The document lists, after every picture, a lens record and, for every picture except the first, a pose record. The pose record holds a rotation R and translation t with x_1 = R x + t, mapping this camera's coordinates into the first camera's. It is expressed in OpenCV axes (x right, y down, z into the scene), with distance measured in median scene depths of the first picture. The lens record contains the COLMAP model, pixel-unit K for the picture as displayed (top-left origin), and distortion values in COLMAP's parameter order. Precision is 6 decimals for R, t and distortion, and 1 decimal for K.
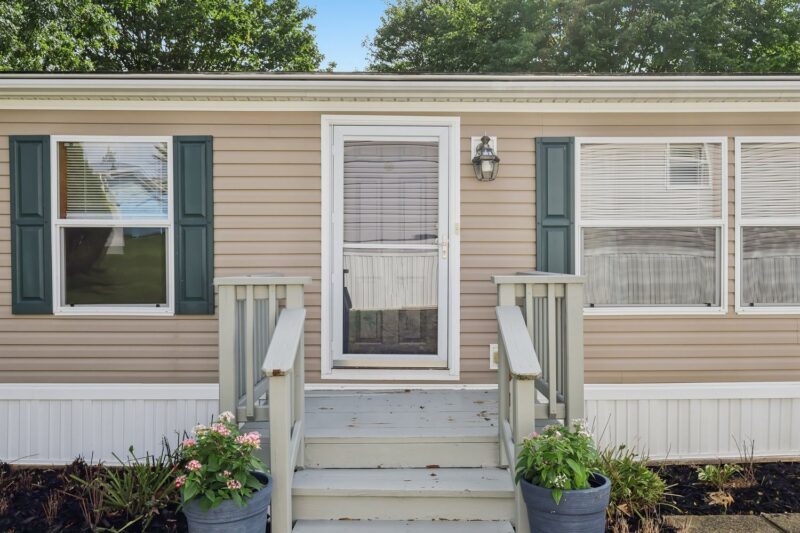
lens RADIAL K [[718.7, 0, 400.0], [0, 718.7, 266.5], [0, 0, 1]] dist [0.007512, 0.004807]
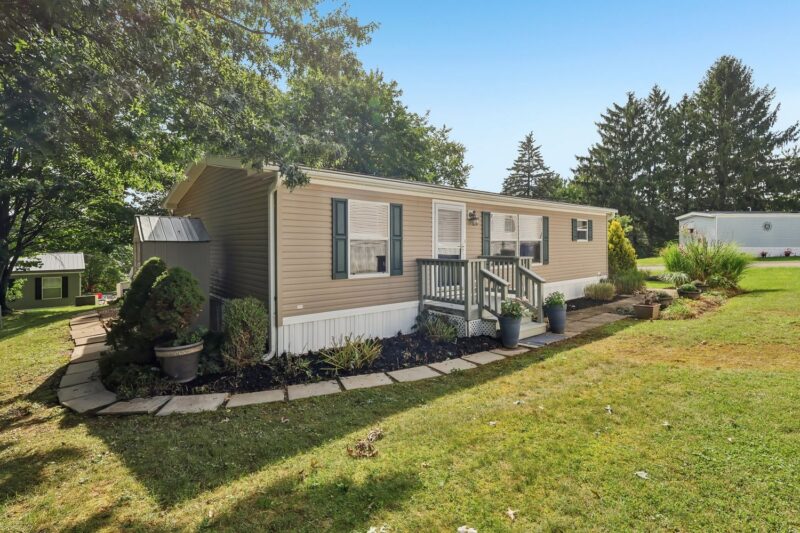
lens RADIAL K [[374.8, 0, 399.4], [0, 374.8, 249.7], [0, 0, 1]] dist [0.001344, 0.000090]
pose [[0.780871, -0.009577, 0.624619, -1.087190], [0.024494, 0.999583, -0.015296, -0.001539], [-0.624212, 0.027244, 0.780780, -0.019899]]
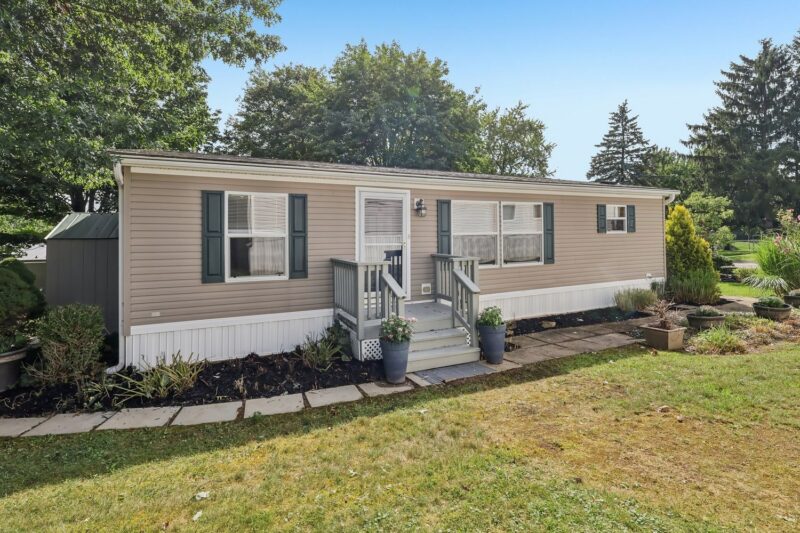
lens RADIAL K [[380.2, 0, 399.5], [0, 380.2, 230.8], [0, 0, 1]] dist [0.000024, 0.000141]
pose [[0.913366, -0.003232, 0.407126, -0.468113], [0.019712, 0.999147, -0.036291, -0.026179], [-0.406661, 0.041172, 0.912651, -0.142967]]
